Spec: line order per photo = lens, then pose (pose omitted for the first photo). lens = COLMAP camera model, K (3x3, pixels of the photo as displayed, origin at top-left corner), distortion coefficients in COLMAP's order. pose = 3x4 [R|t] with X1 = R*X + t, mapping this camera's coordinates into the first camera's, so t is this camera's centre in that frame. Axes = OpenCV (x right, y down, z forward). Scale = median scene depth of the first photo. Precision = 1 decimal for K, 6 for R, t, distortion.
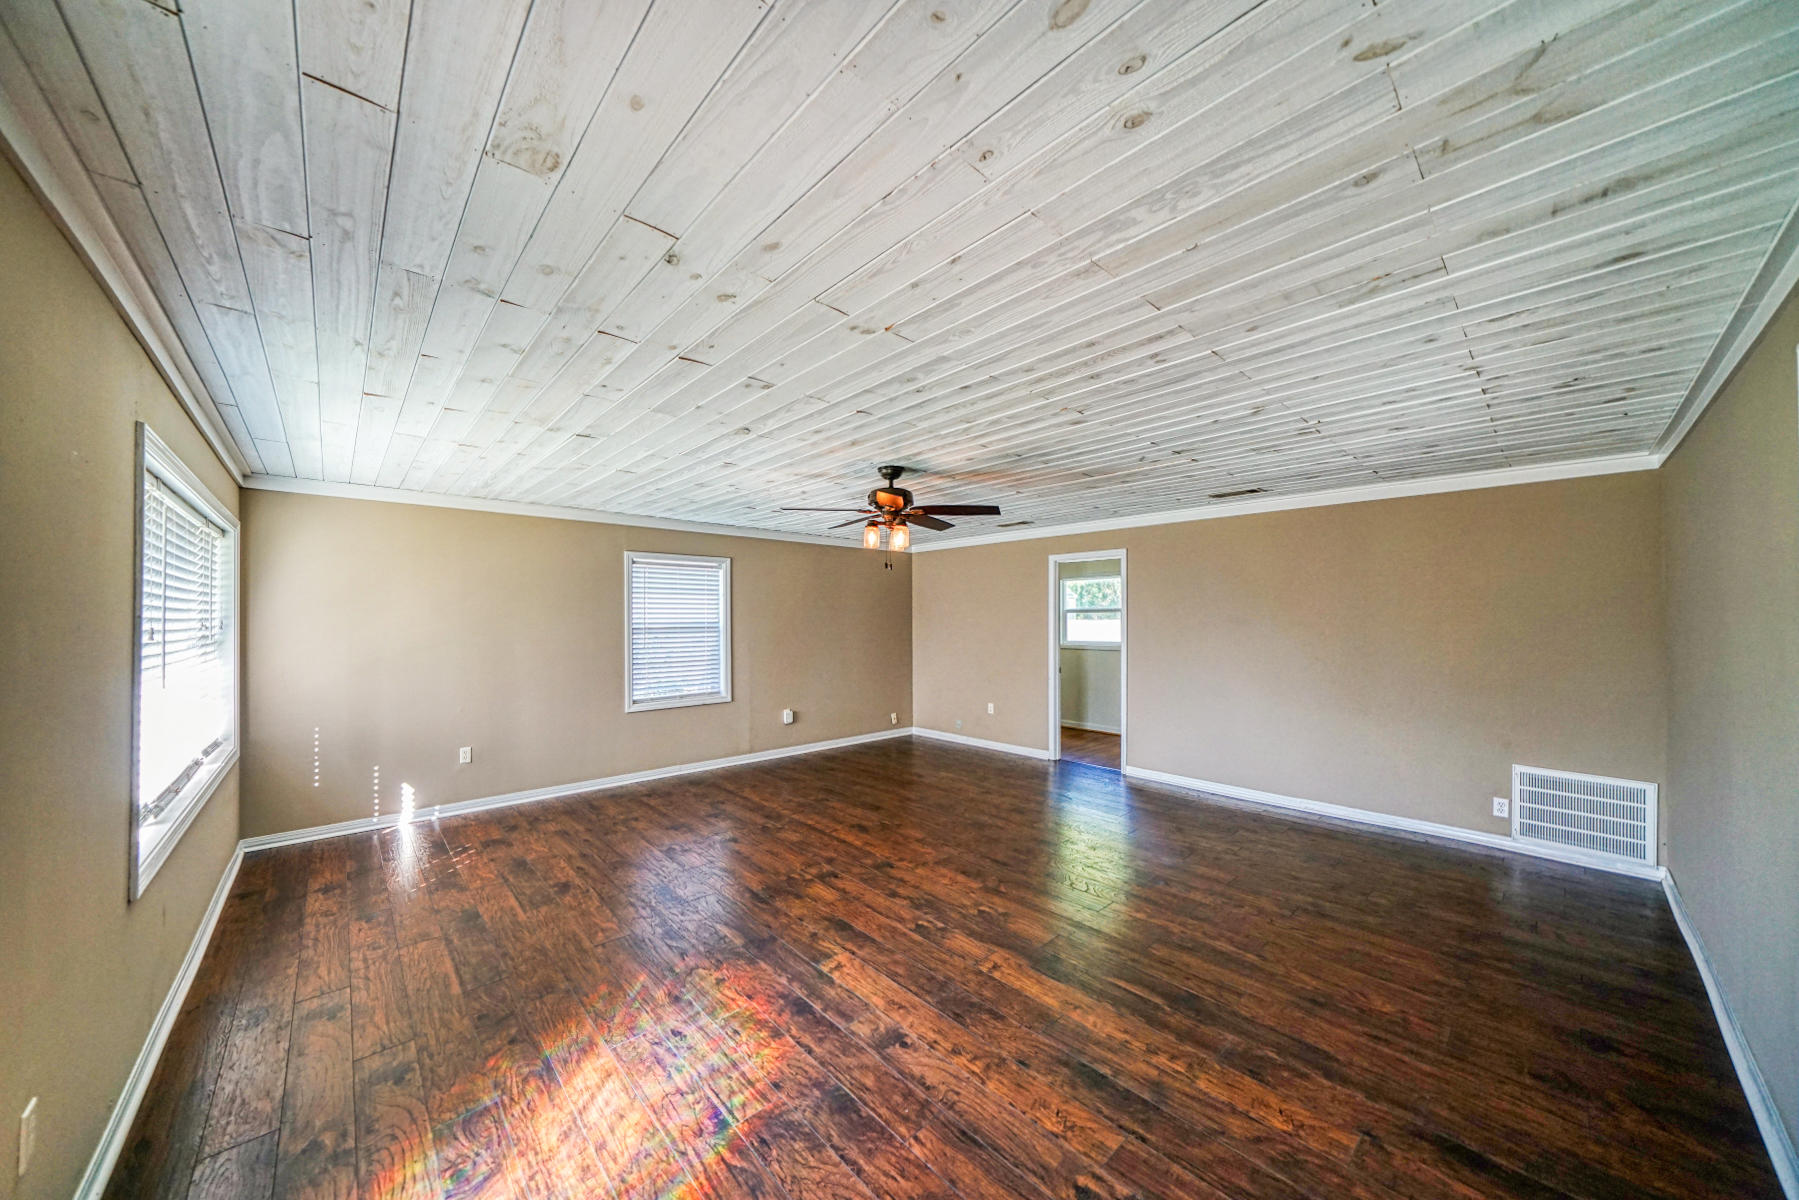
lens RADIAL K [[610.9, 0, 900.6], [0, 610.9, 612.1], [0, 0, 1]] dist [-0.000819, -0.000033]
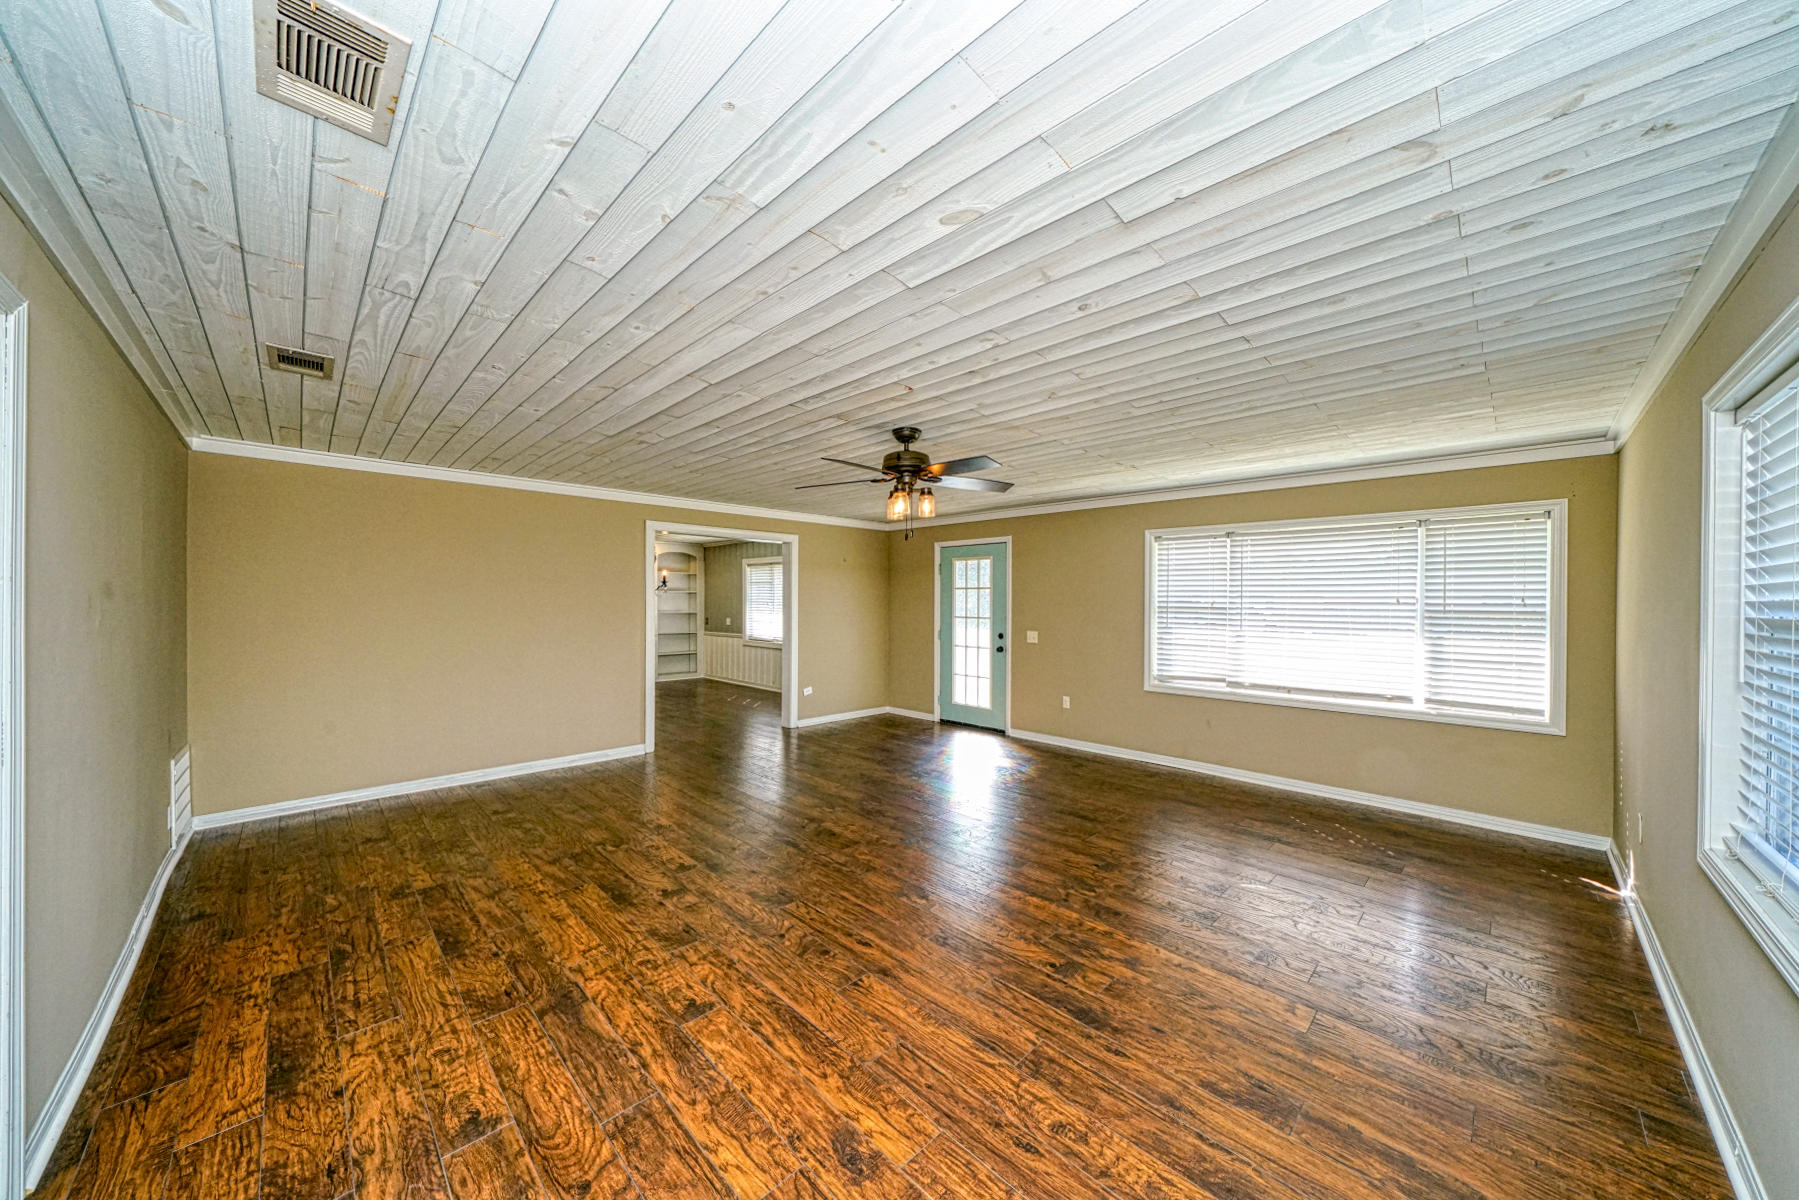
lens RADIAL K [[610.9, 0, 899.8], [0, 610.9, 606.1], [0, 0, 1]] dist [-0.000819, -0.000033]
pose [[-0.999302, -0.006562, -0.036762, 0.025782], [-0.006200, 0.999931, -0.009952, 0.036330], [0.036825, -0.009717, -0.999274, 1.805667]]
